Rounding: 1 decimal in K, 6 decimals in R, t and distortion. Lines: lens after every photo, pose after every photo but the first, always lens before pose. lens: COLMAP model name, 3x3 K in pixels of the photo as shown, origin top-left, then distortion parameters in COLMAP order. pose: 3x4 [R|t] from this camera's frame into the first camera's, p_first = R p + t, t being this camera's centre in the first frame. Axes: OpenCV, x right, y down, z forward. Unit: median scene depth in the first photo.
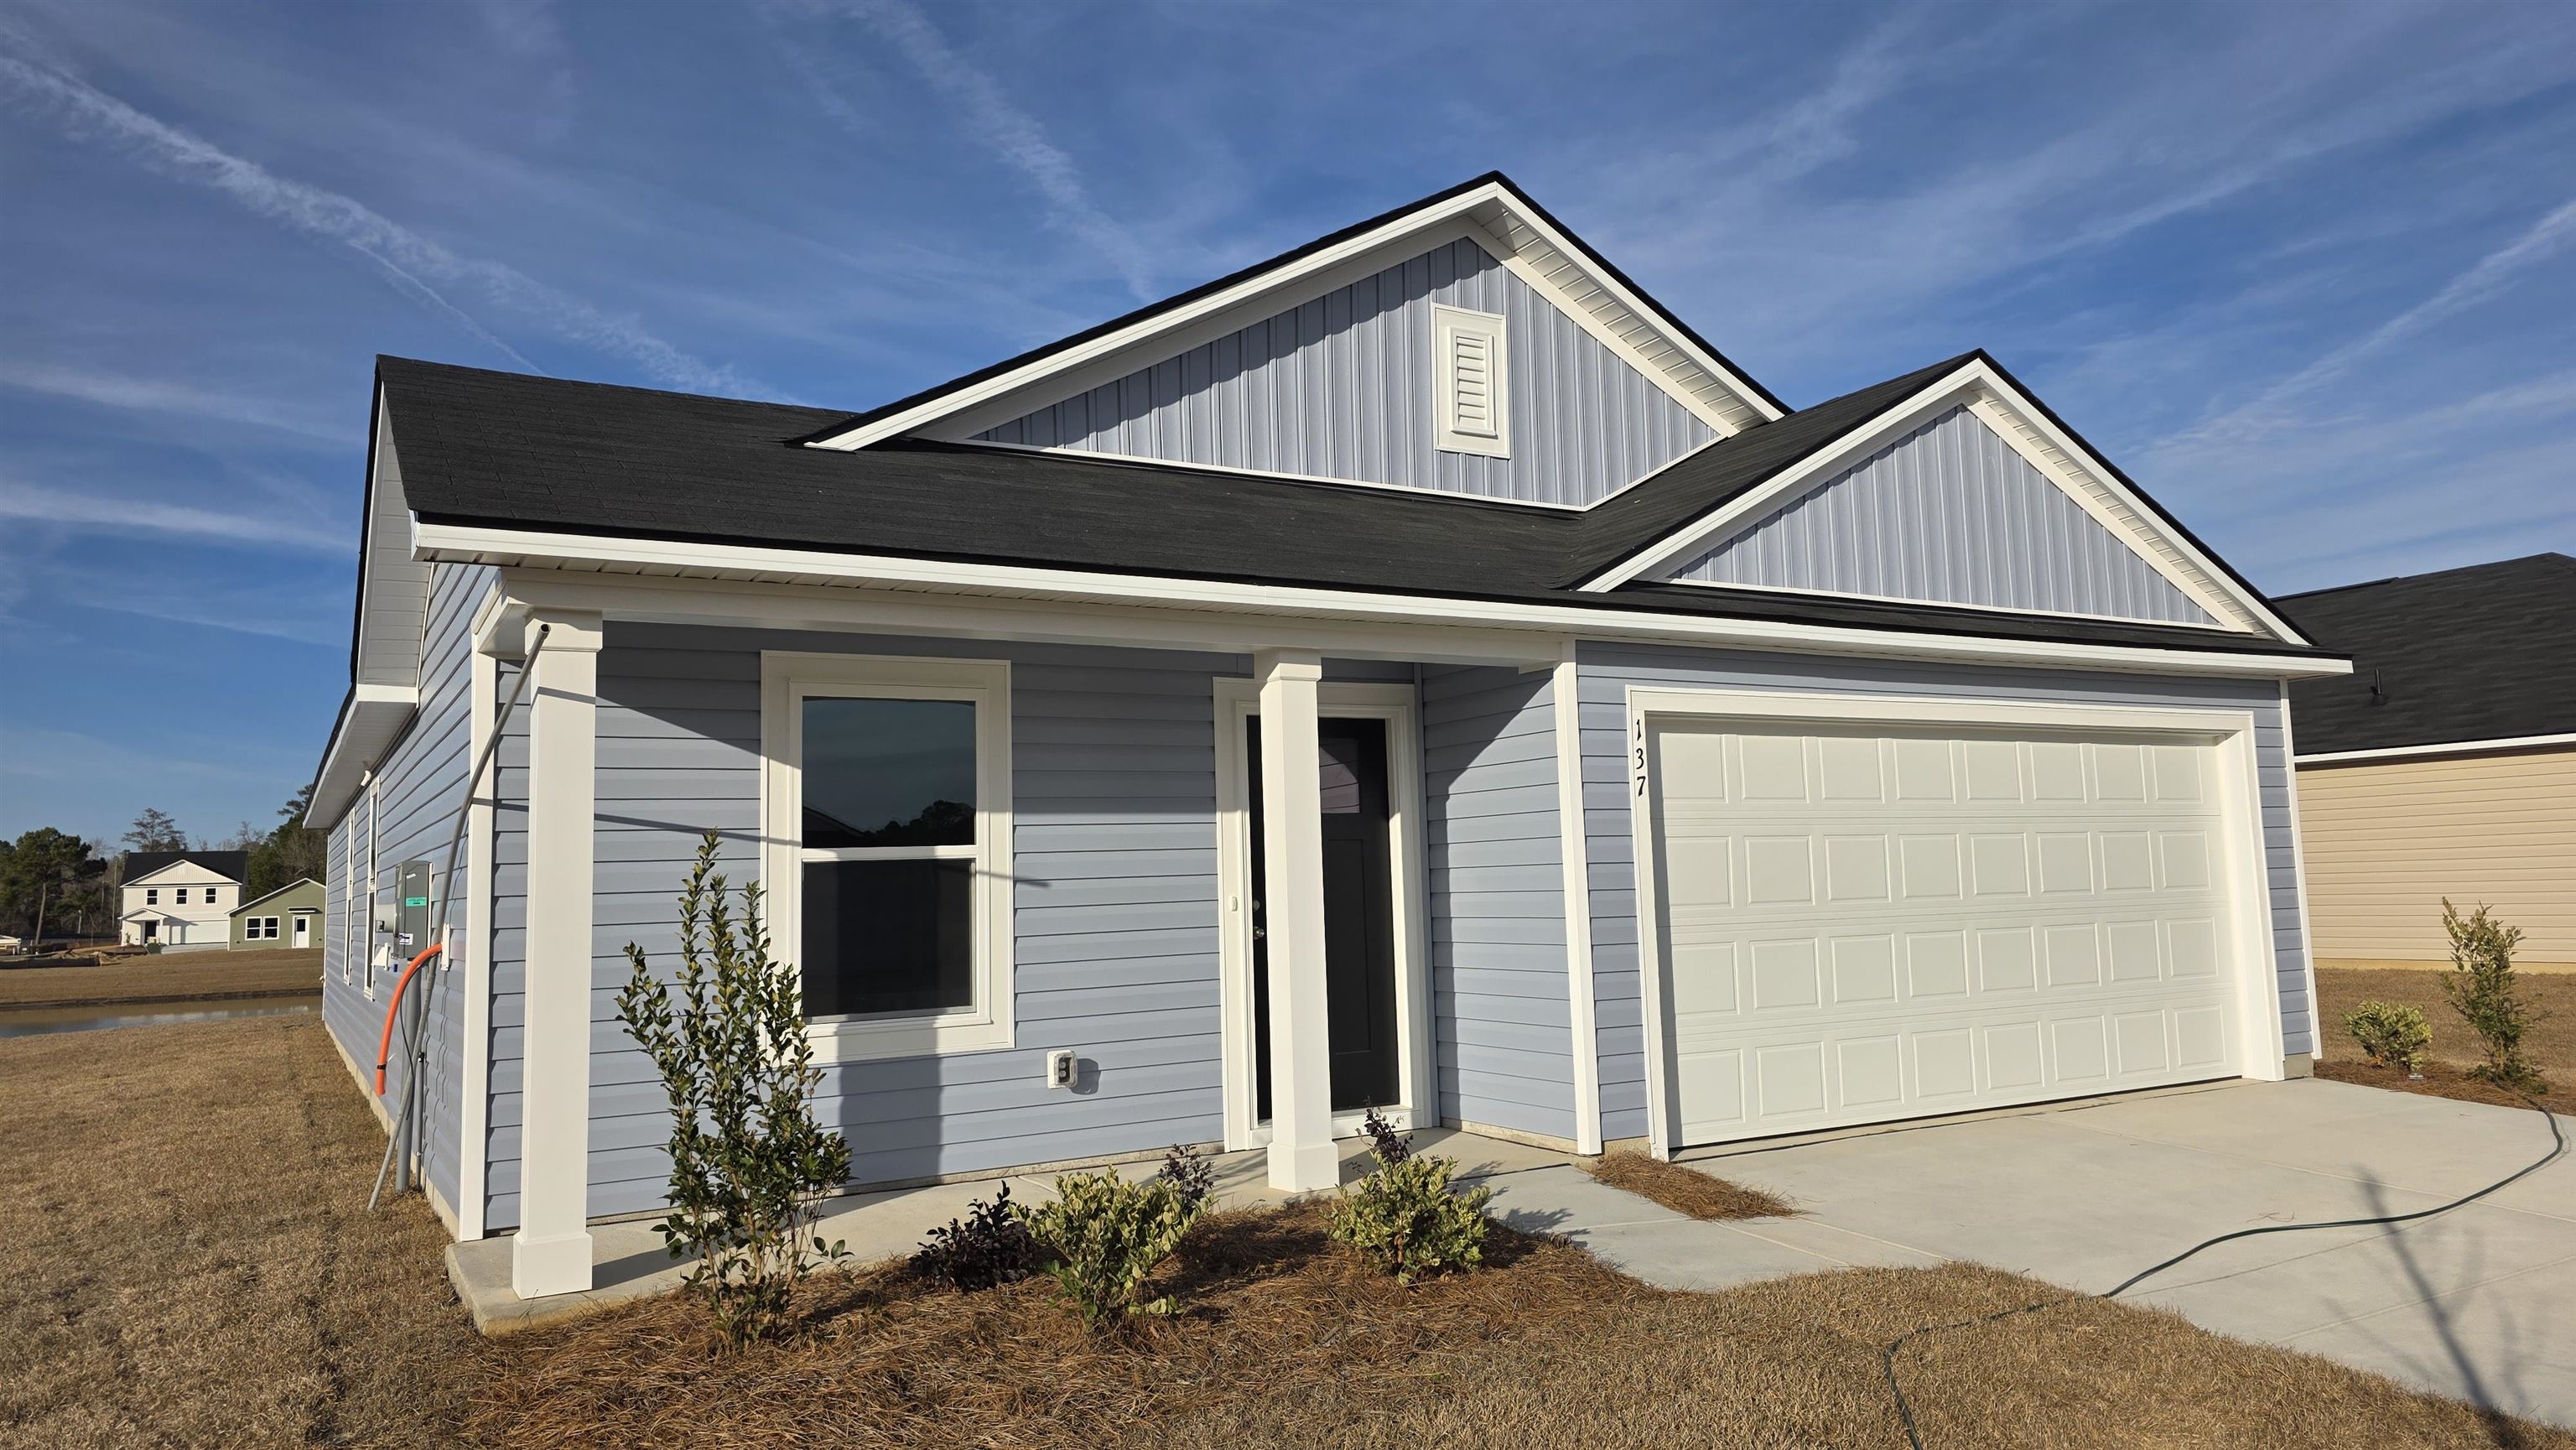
lens RADIAL K [[1673.9, 0, 1290.3], [0, 1673.9, 720.0], [0, 0, 1]] dist [-0.002155, -0.000619]
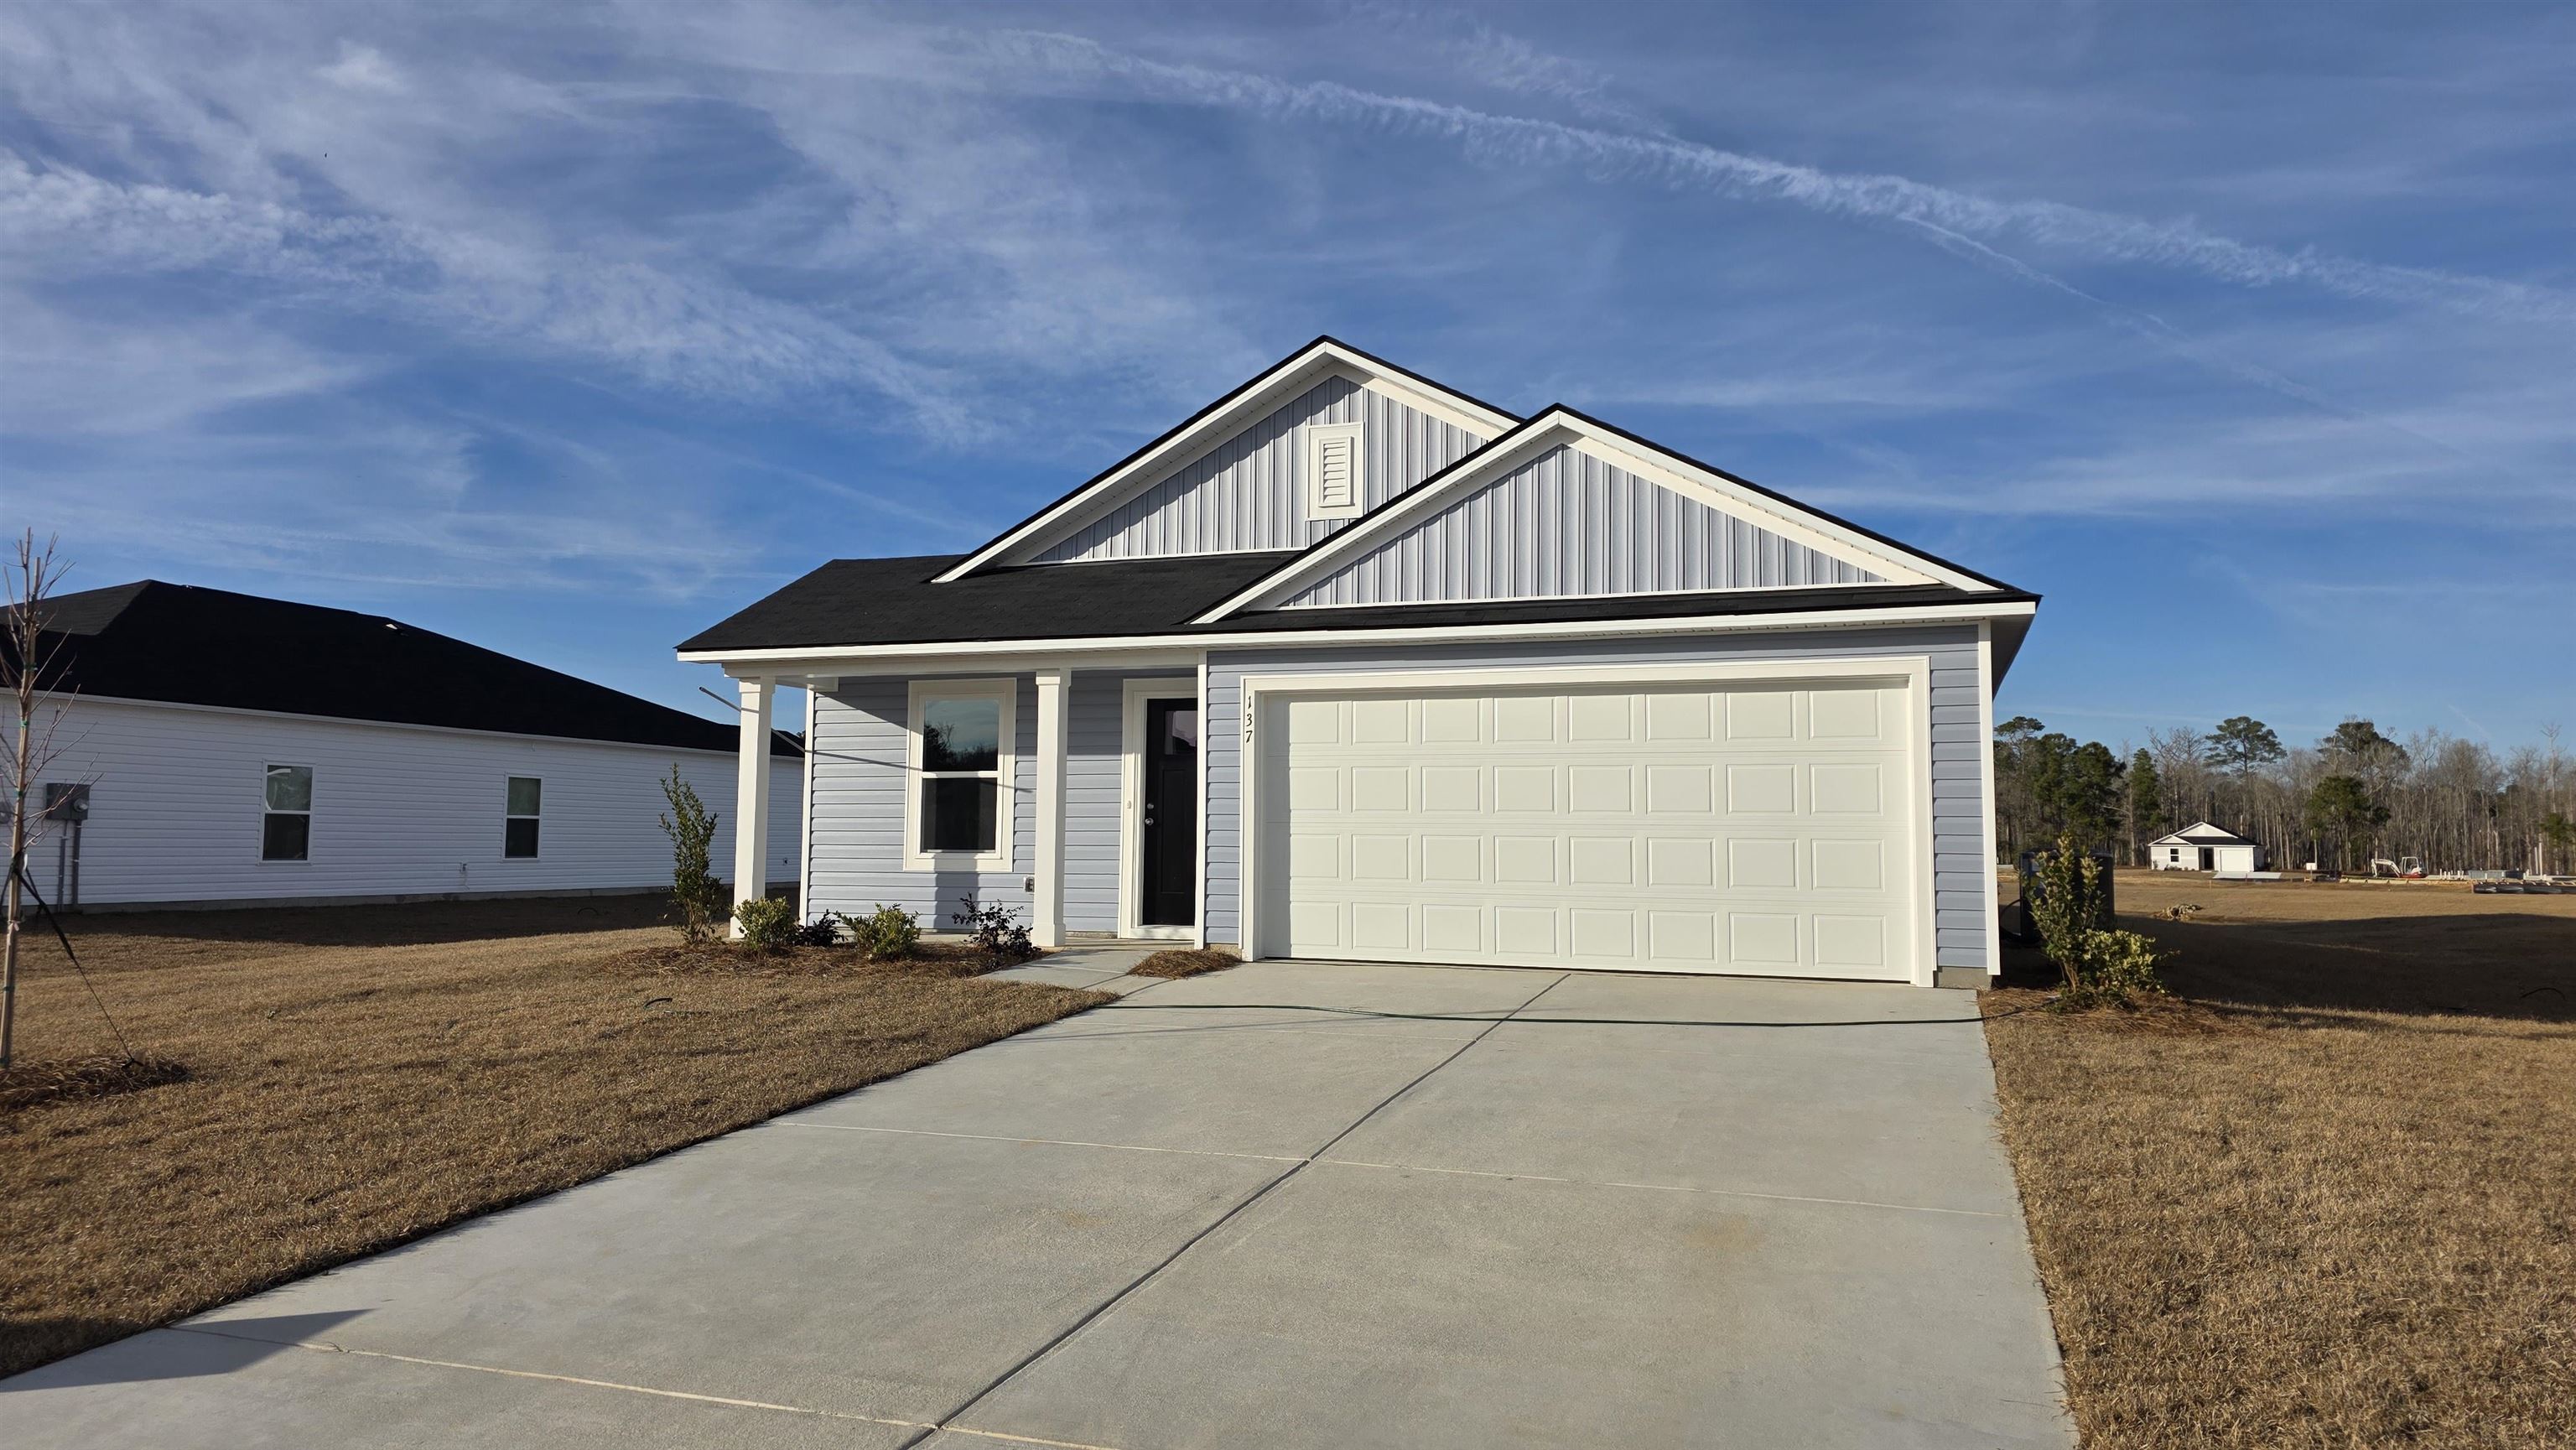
lens RADIAL K [[1673.9, 0, 1289.5], [0, 1673.9, 721.6], [0, 0, 1]] dist [-0.002155, -0.000619]
pose [[0.661149, -0.021379, -0.749950, 1.510123], [0.046164, 0.998859, 0.012223, 0.006611], [0.748833, -0.042702, 0.661381, -0.065159]]
